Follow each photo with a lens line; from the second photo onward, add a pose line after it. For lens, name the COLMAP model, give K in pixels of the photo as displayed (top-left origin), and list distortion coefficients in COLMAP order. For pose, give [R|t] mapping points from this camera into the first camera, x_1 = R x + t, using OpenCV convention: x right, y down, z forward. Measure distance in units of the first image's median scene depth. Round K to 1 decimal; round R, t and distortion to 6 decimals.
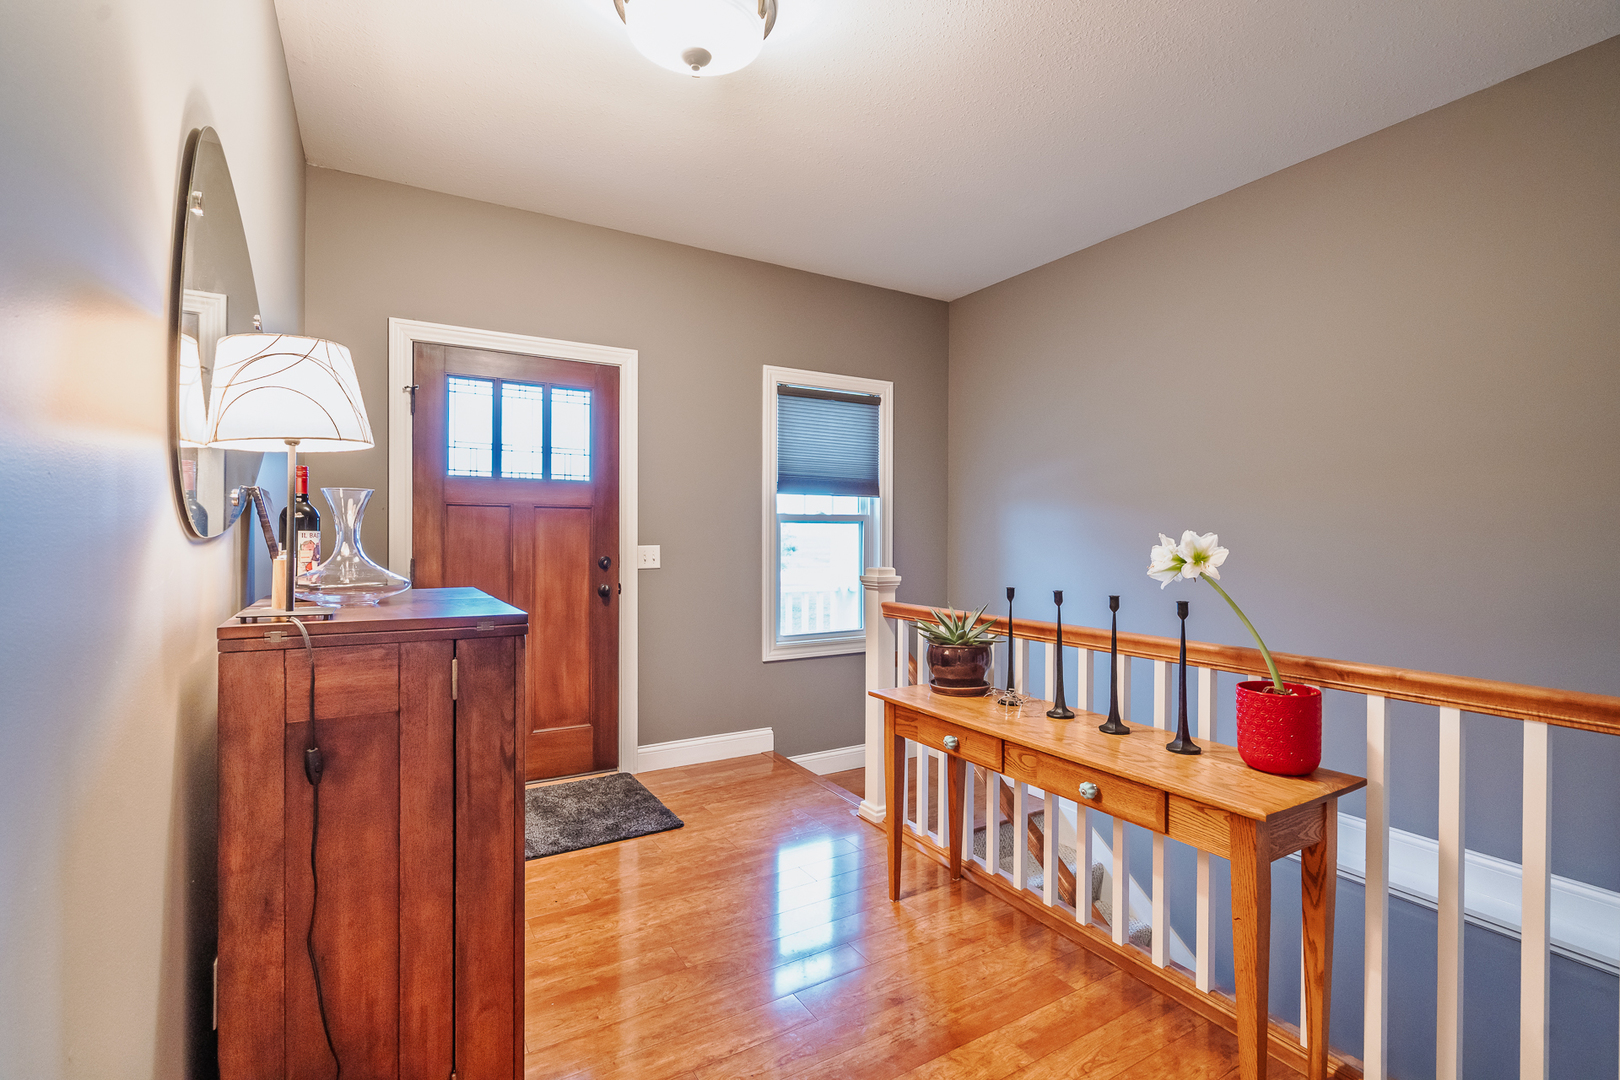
lens RADIAL K [[732.0, 0, 806.9], [0, 732.0, 541.2], [0, 0, 1]] dist [-0.003650, 0.000629]
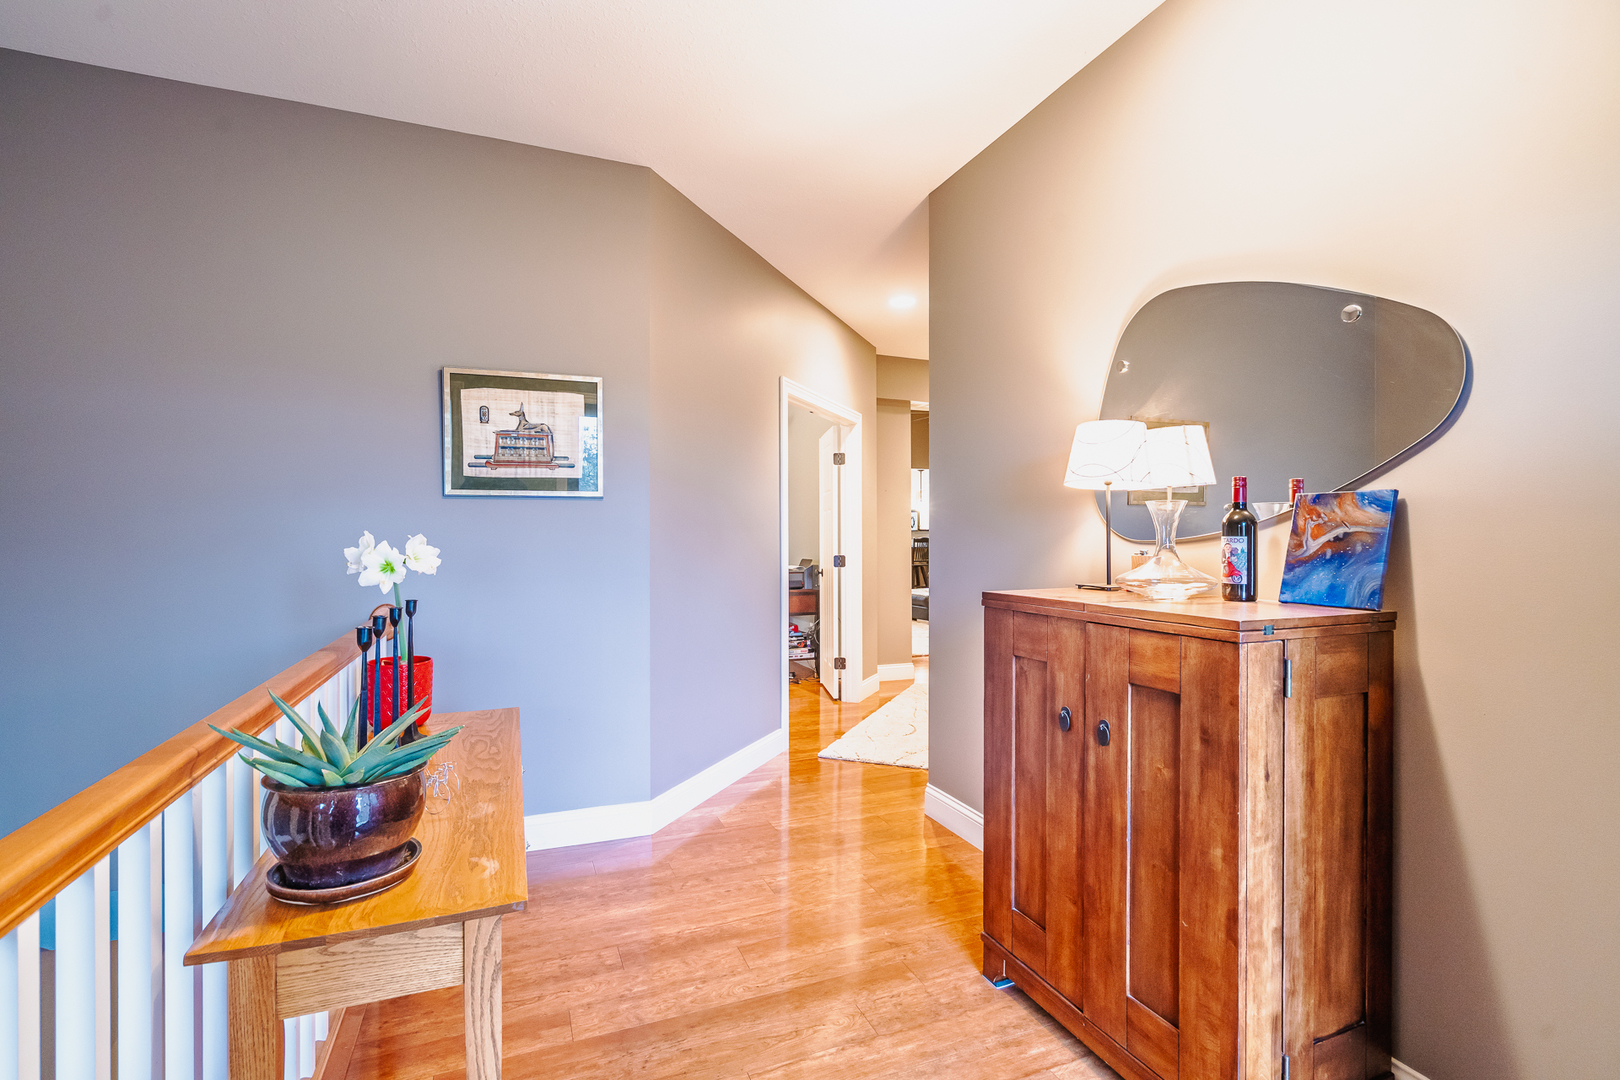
lens RADIAL K [[732.0, 0, 807.5], [0, 732.0, 543.0], [0, 0, 1]] dist [-0.003650, 0.000629]
pose [[-0.990505, -0.006155, 0.137338, -0.191357], [-0.005761, 0.999978, 0.003263, -0.005700], [-0.137355, 0.002441, -0.990519, 2.022816]]
